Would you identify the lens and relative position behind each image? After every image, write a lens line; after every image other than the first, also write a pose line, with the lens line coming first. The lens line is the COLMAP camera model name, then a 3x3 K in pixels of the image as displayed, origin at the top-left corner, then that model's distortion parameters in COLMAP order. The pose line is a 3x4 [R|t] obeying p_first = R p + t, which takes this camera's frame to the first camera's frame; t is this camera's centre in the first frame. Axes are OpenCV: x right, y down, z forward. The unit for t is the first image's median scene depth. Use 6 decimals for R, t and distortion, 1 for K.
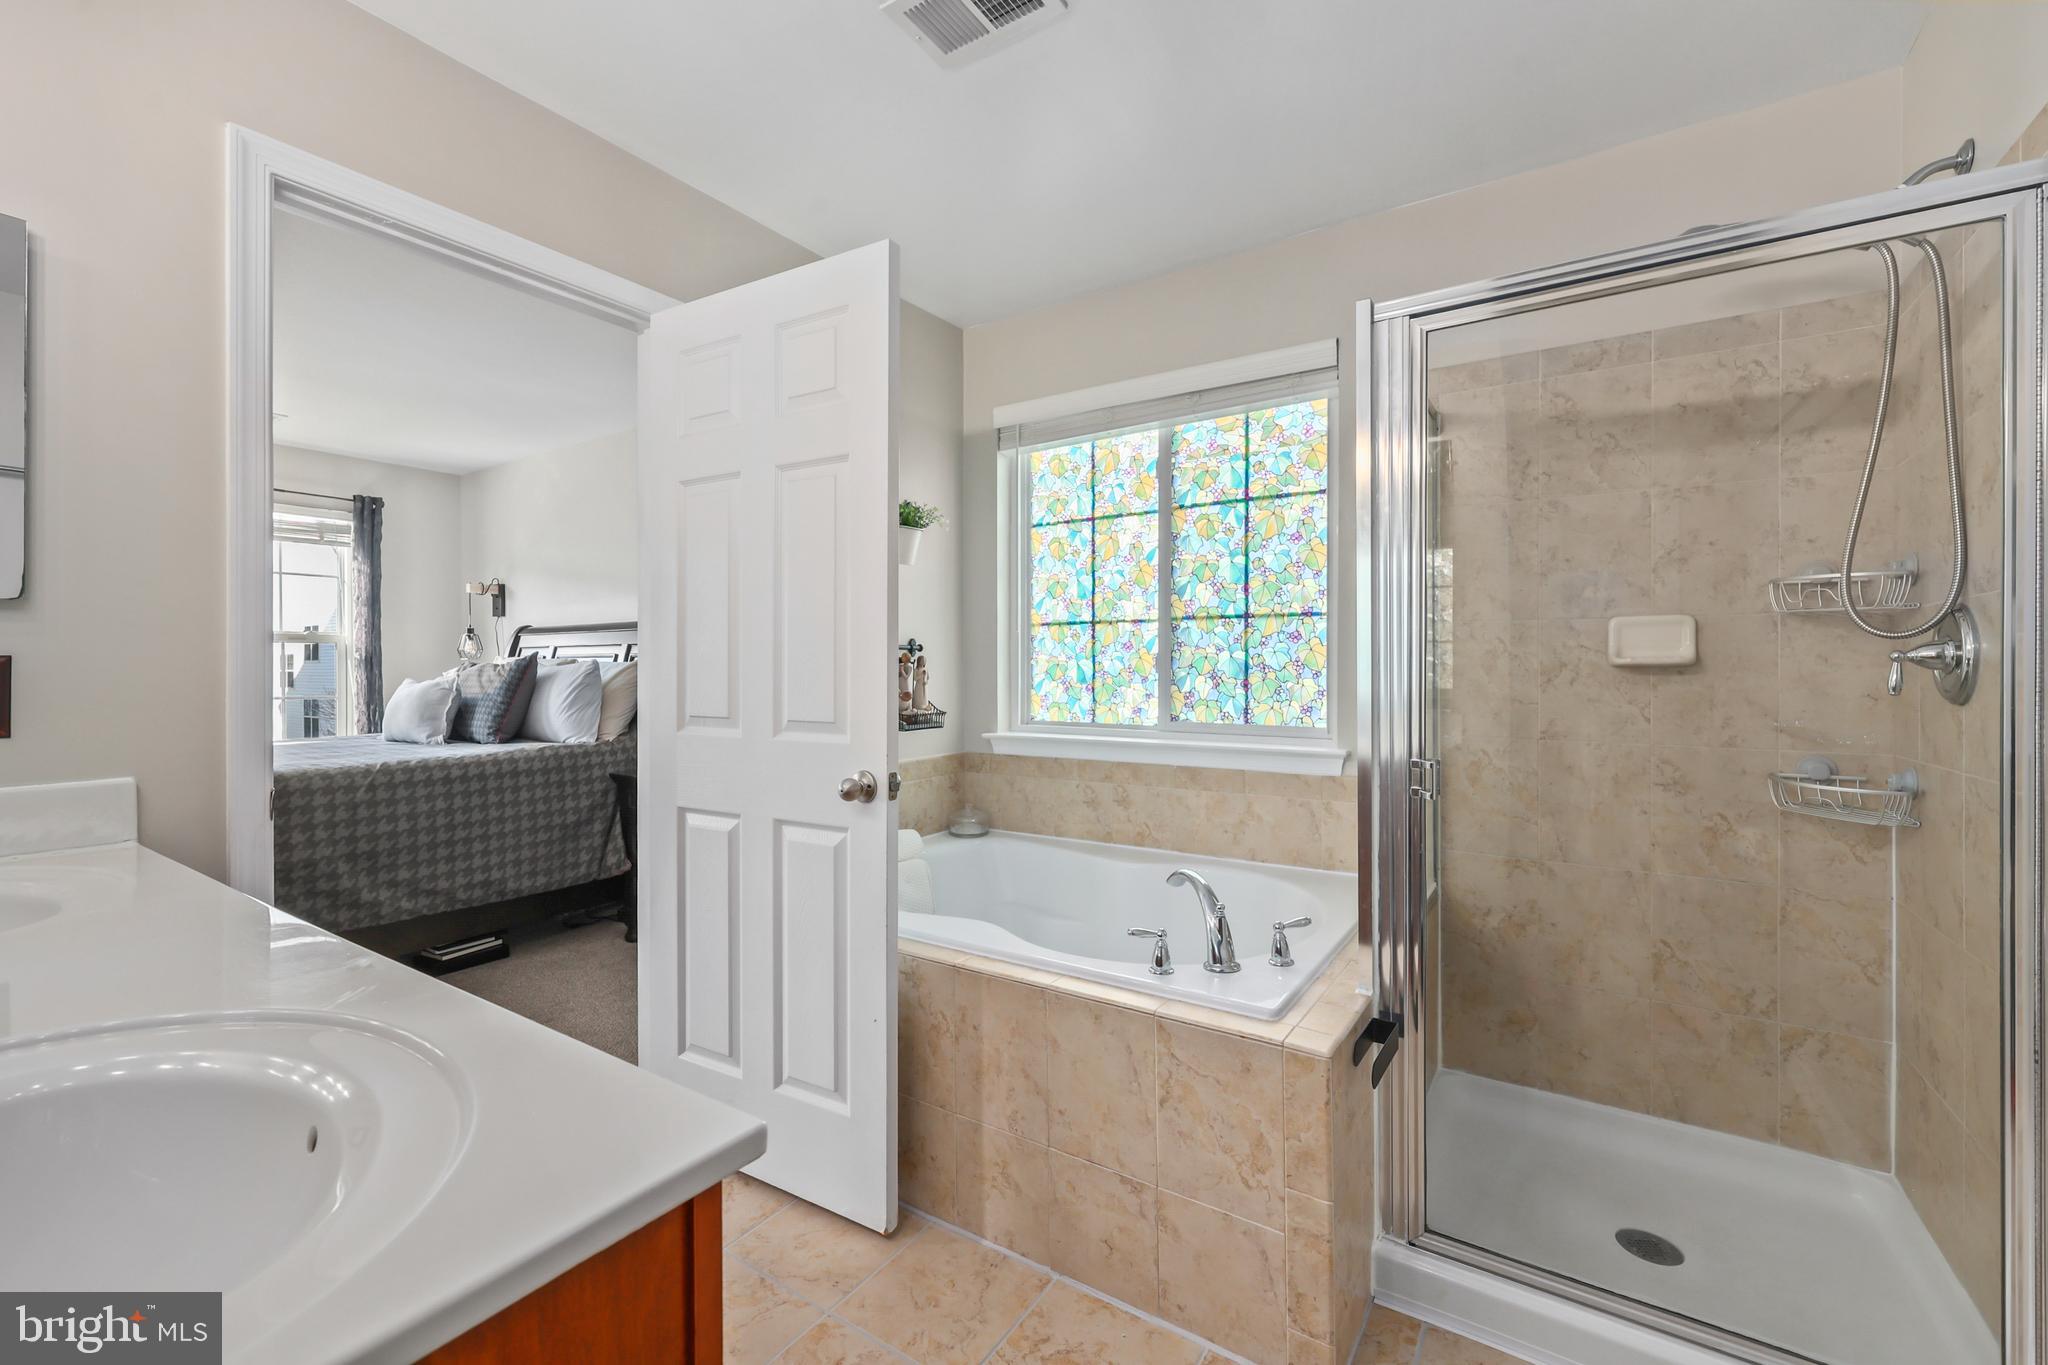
lens RADIAL K [[839.1, 0, 1028.0], [0, 839.1, 680.7], [0, 0, 1]] dist [-0.000435, 0.000344]
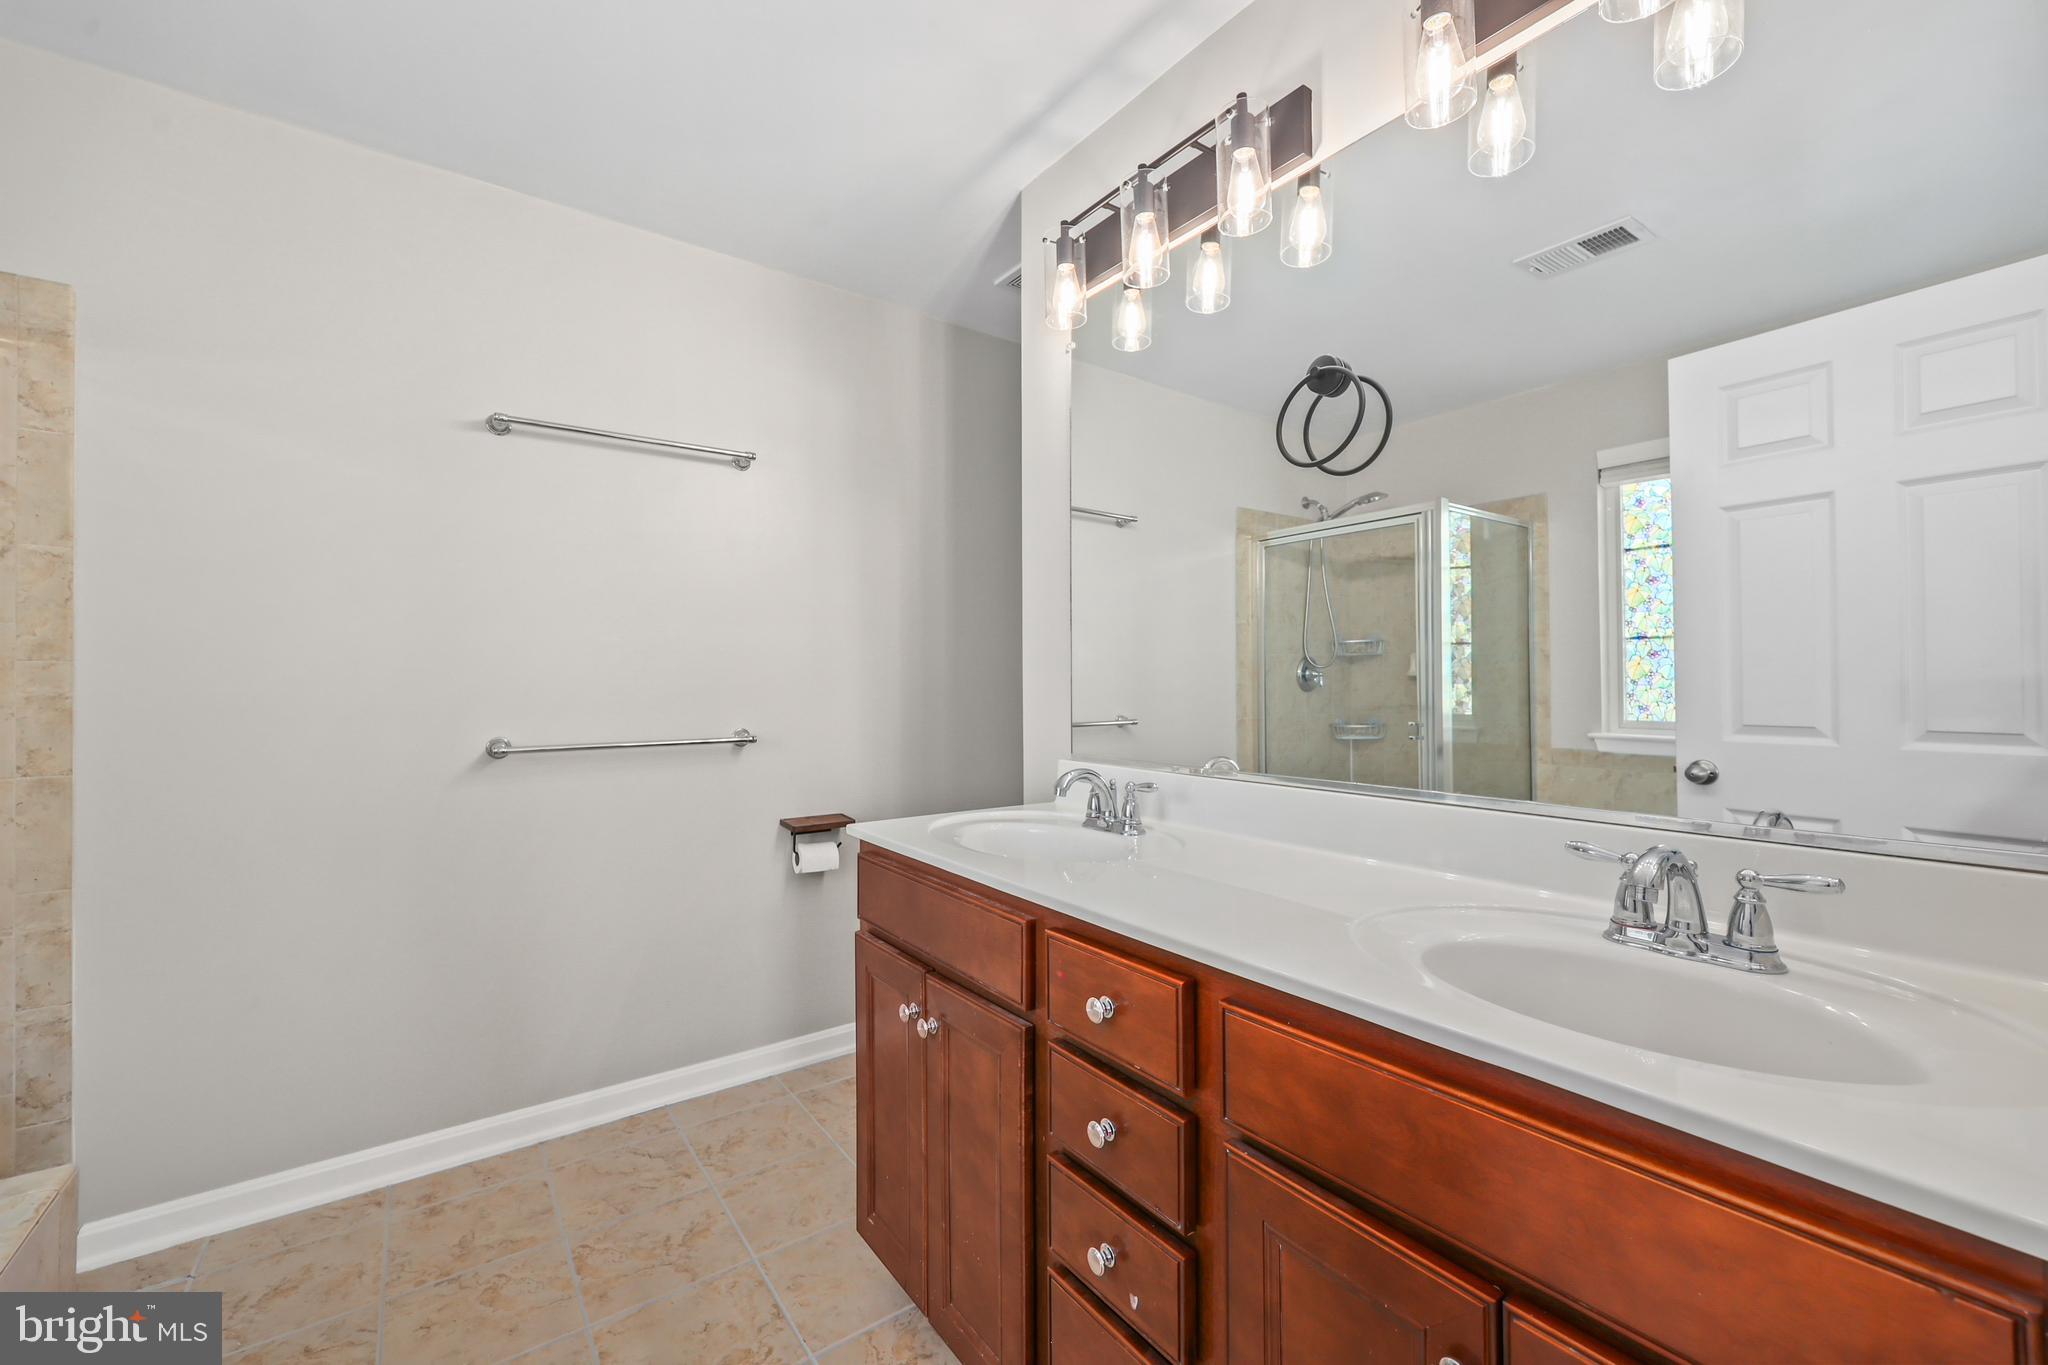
lens RADIAL K [[839.1, 0, 1028.0], [0, 839.1, 680.7], [0, 0, 1]] dist [-0.000435, 0.000344]
pose [[0.408579, -0.012089, -0.912643, 0.723068], [0.000910, 0.999917, -0.012838, 0.005874], [0.912722, 0.004415, 0.408556, -0.207815]]
